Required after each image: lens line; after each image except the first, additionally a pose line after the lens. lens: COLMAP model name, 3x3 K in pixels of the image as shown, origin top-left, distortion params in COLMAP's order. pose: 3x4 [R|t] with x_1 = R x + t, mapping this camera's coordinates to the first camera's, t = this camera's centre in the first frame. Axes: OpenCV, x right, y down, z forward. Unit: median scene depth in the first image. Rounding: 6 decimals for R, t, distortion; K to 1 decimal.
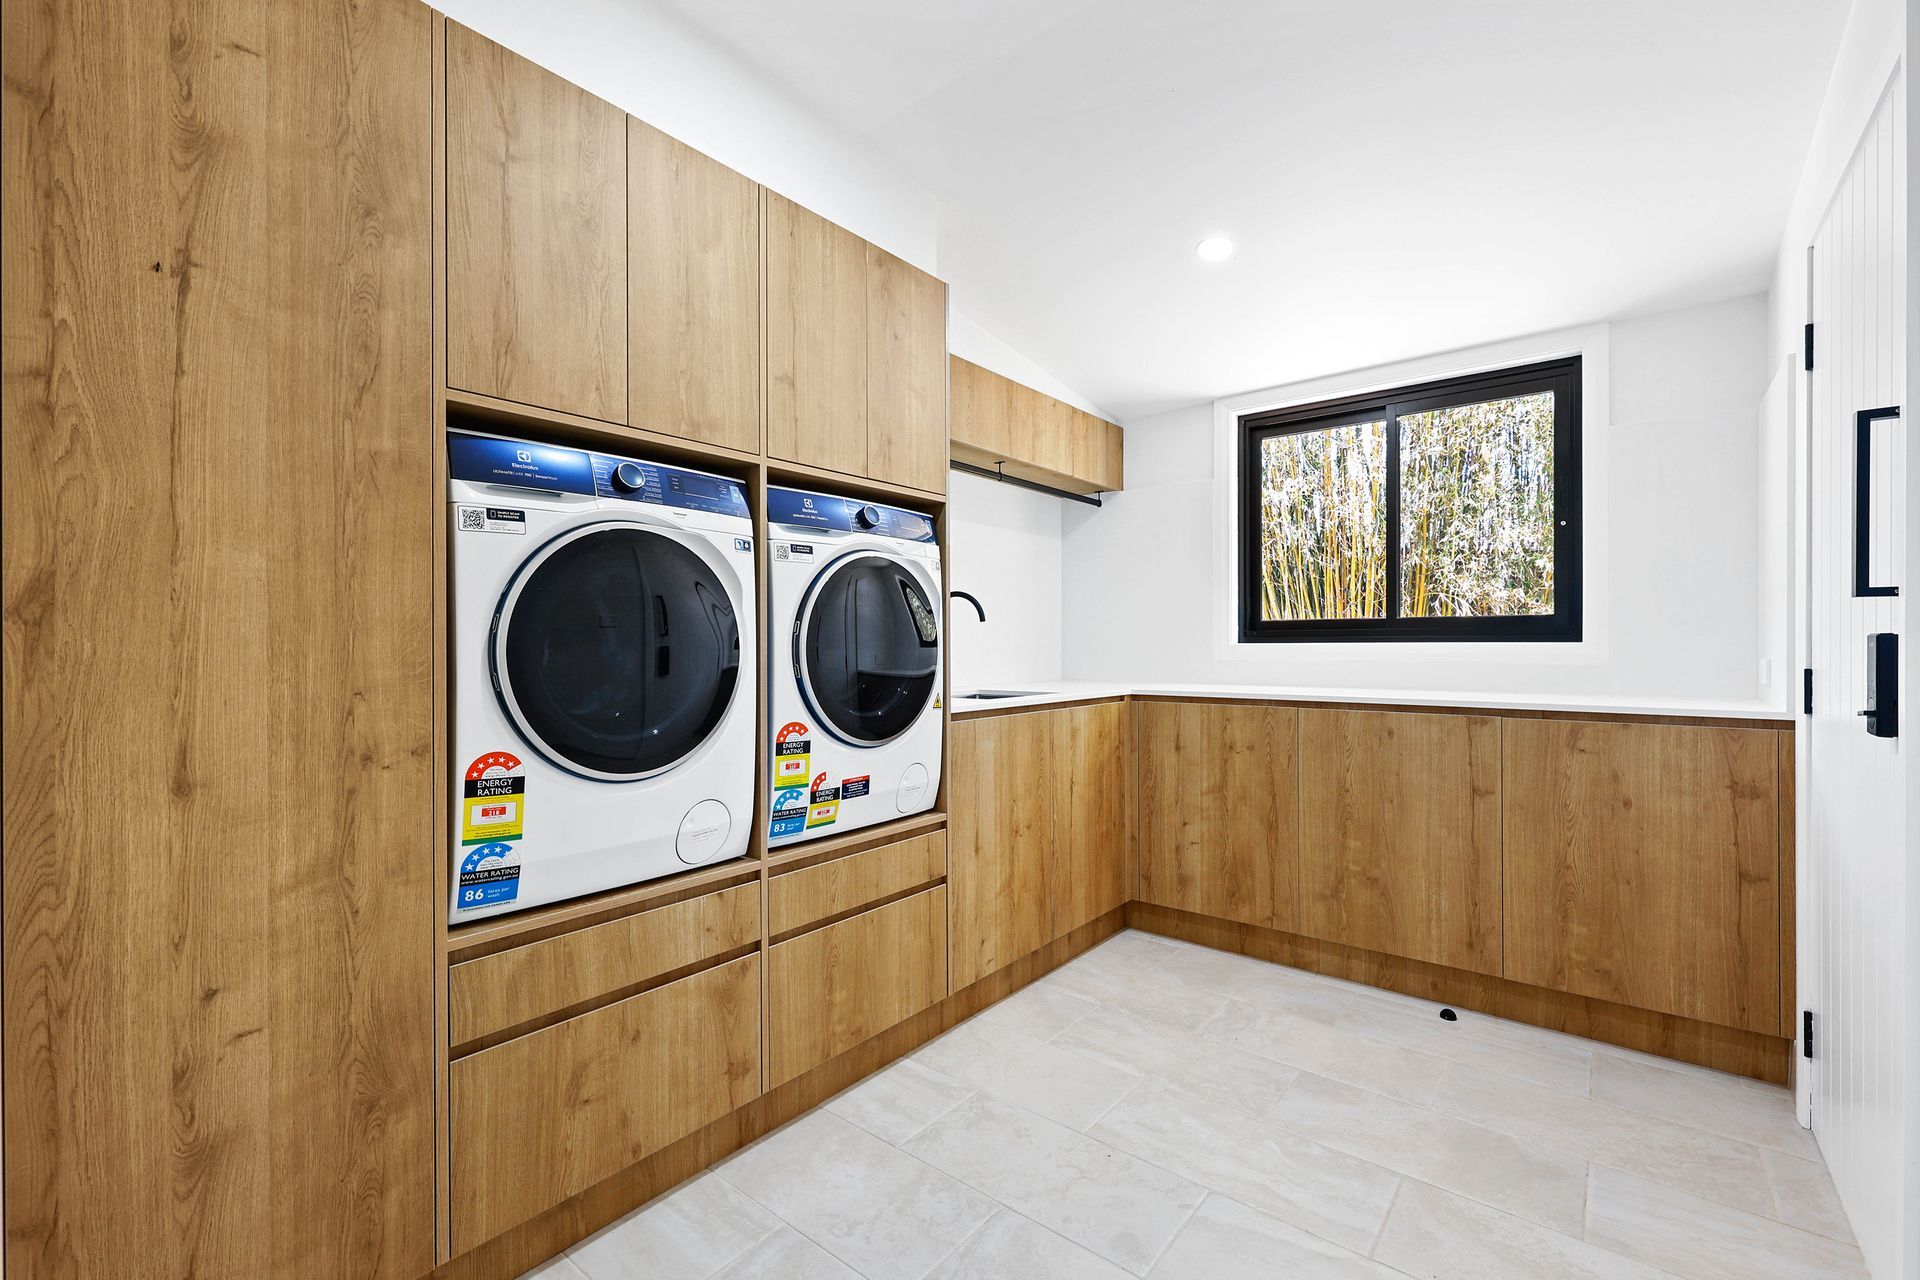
lens RADIAL K [[940.7, 0, 920.9], [0, 940.7, 647.7], [0, 0, 1]] dist [-0.000334, -0.000208]
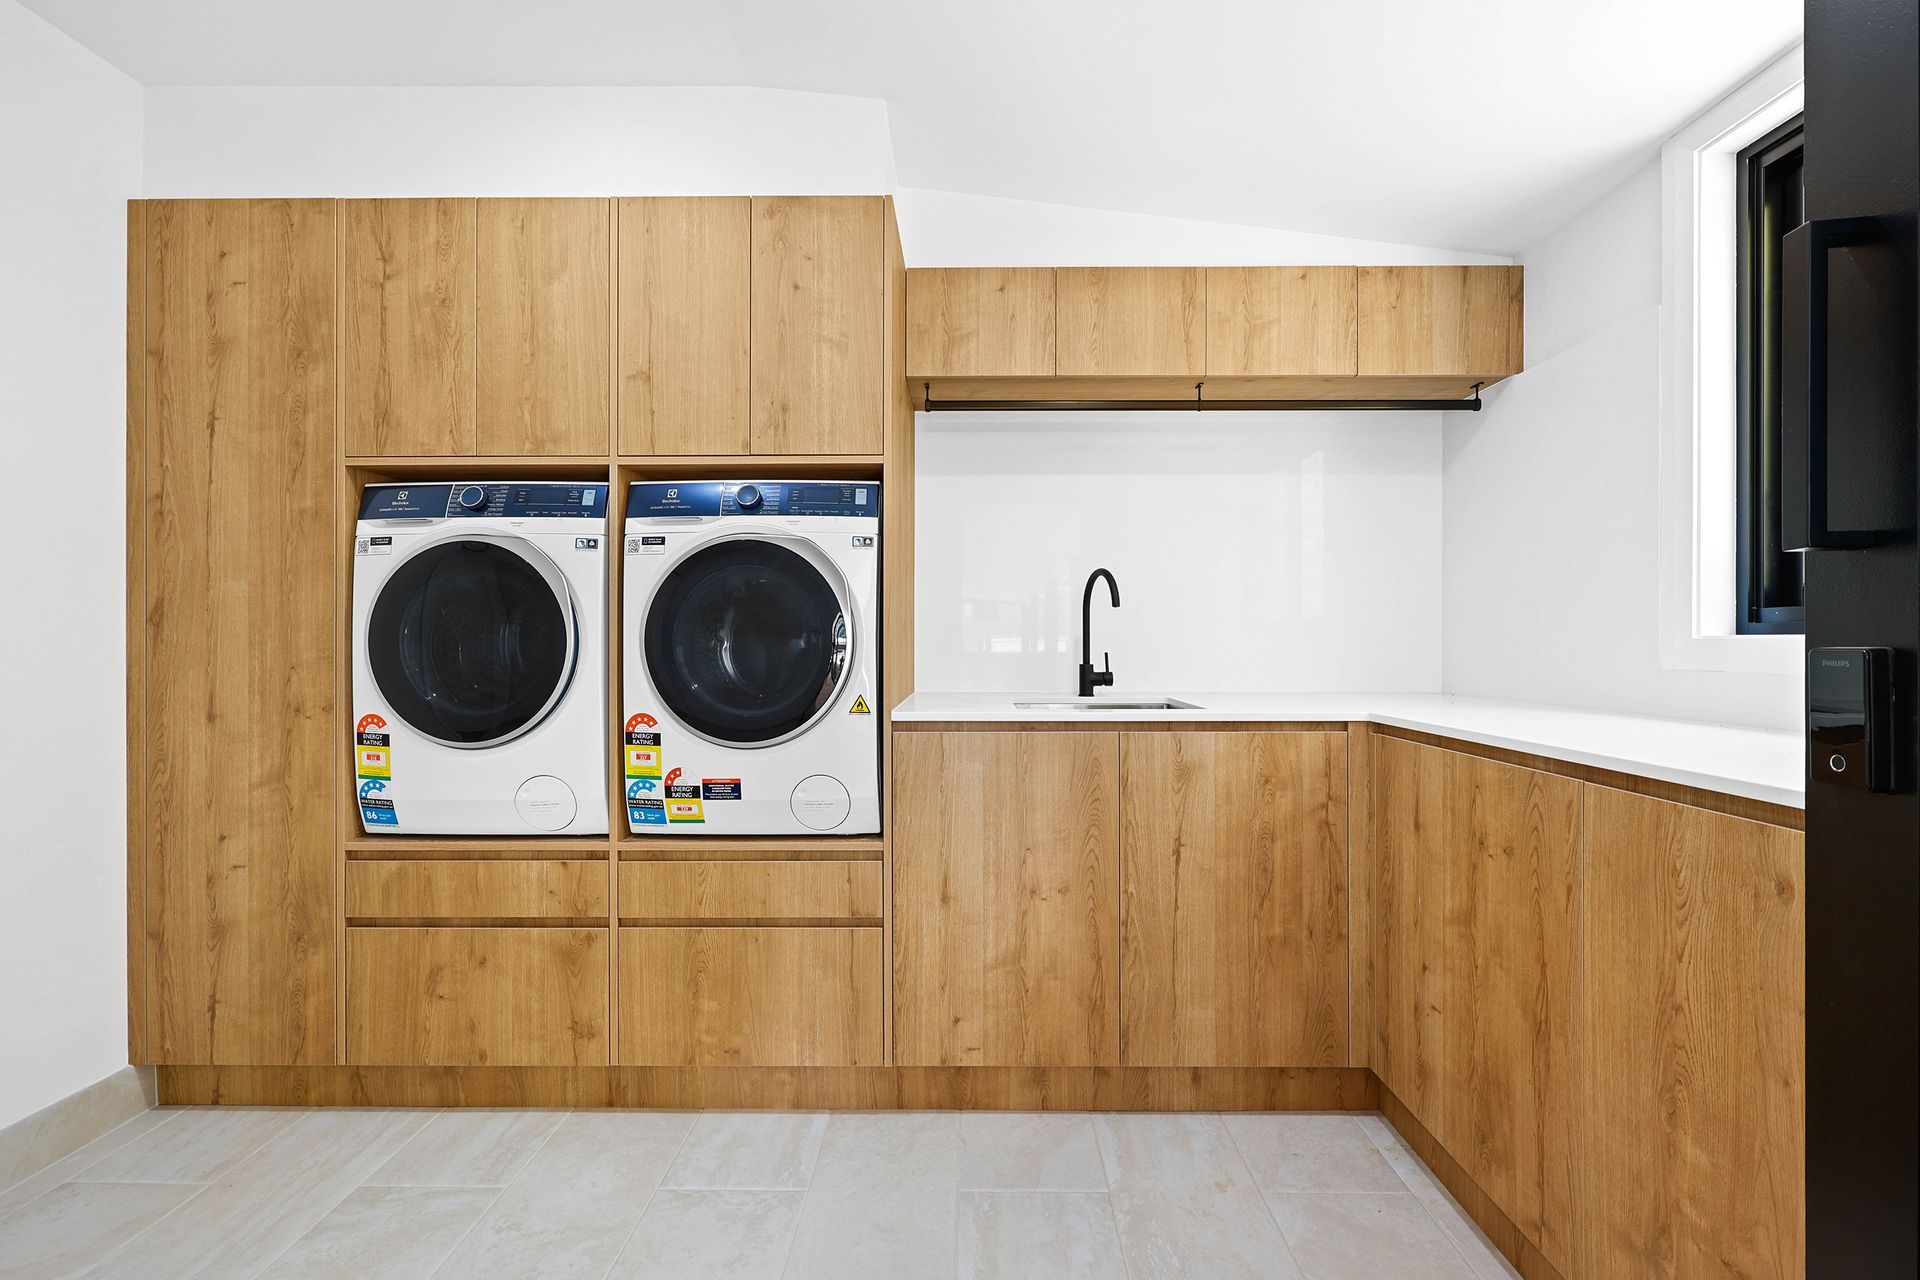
lens RADIAL K [[806.1, 0, 970.8], [0, 806.1, 642.1], [0, 0, 1]] dist [-0.002968, -0.000224]
pose [[0.577471, 0.004149, -0.816401, 0.802654], [-0.004065, 0.999989, 0.002206, -0.000594], [0.816401, 0.002045, 0.577482, 0.817844]]
